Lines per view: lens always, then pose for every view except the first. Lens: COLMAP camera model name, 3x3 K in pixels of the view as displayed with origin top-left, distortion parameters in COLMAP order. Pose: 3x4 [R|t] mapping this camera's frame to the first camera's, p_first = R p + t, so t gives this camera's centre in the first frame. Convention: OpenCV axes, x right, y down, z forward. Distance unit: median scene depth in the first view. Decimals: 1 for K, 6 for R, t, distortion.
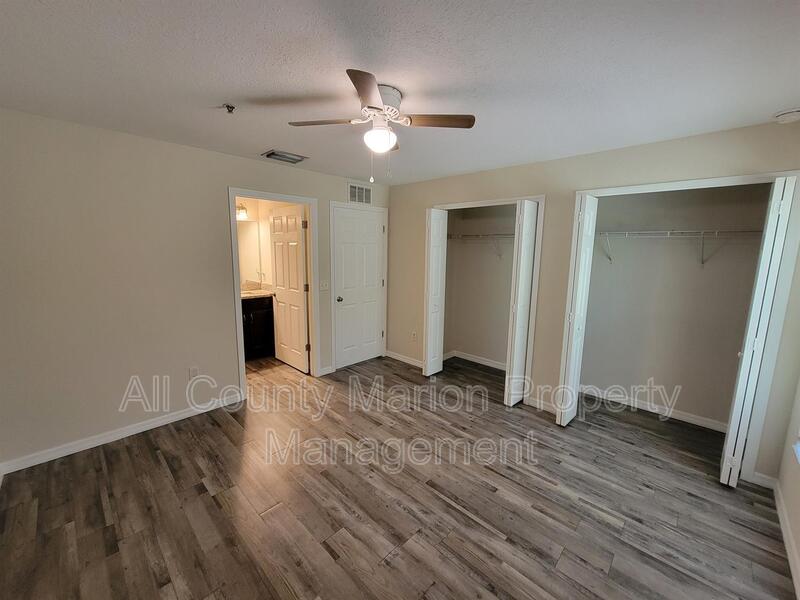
lens RADIAL K [[325.1, 0, 400.0], [0, 325.1, 298.1], [0, 0, 1]] dist [0.000346, 0.000325]
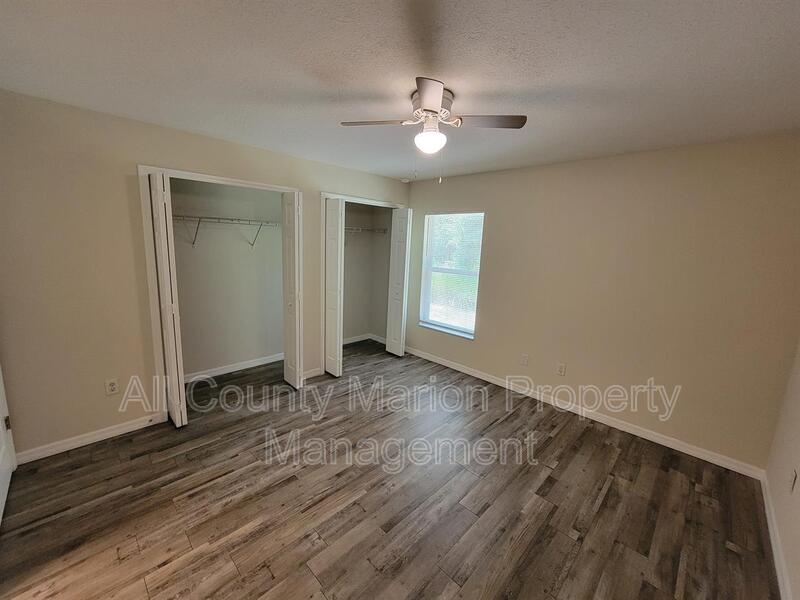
lens RADIAL K [[325.1, 0, 400.0], [0, 325.1, 298.1], [0, 0, 1]] dist [0.000346, 0.000325]
pose [[0.009914, -0.185873, 0.982524, -0.945812], [0.111700, 0.976628, 0.183630, -0.160603], [-0.993693, 0.107927, 0.030445, 0.915869]]
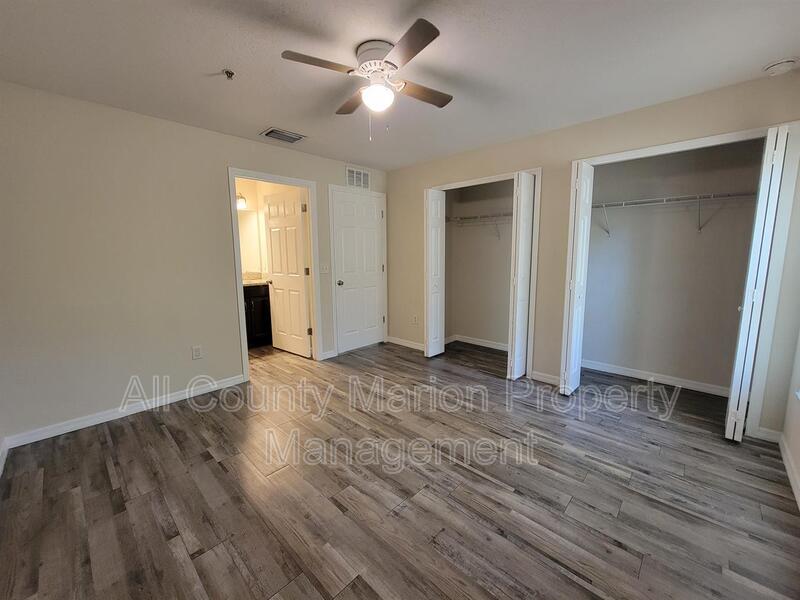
lens RADIAL K [[325.1, 0, 400.0], [0, 325.1, 298.1], [0, 0, 1]] dist [0.000346, 0.000325]
pose [[0.999658, -0.026091, 0.002018, -0.008085], [0.026118, 0.999550, -0.014733, 0.126429], [-0.001633, 0.014780, 0.999889, -0.005640]]
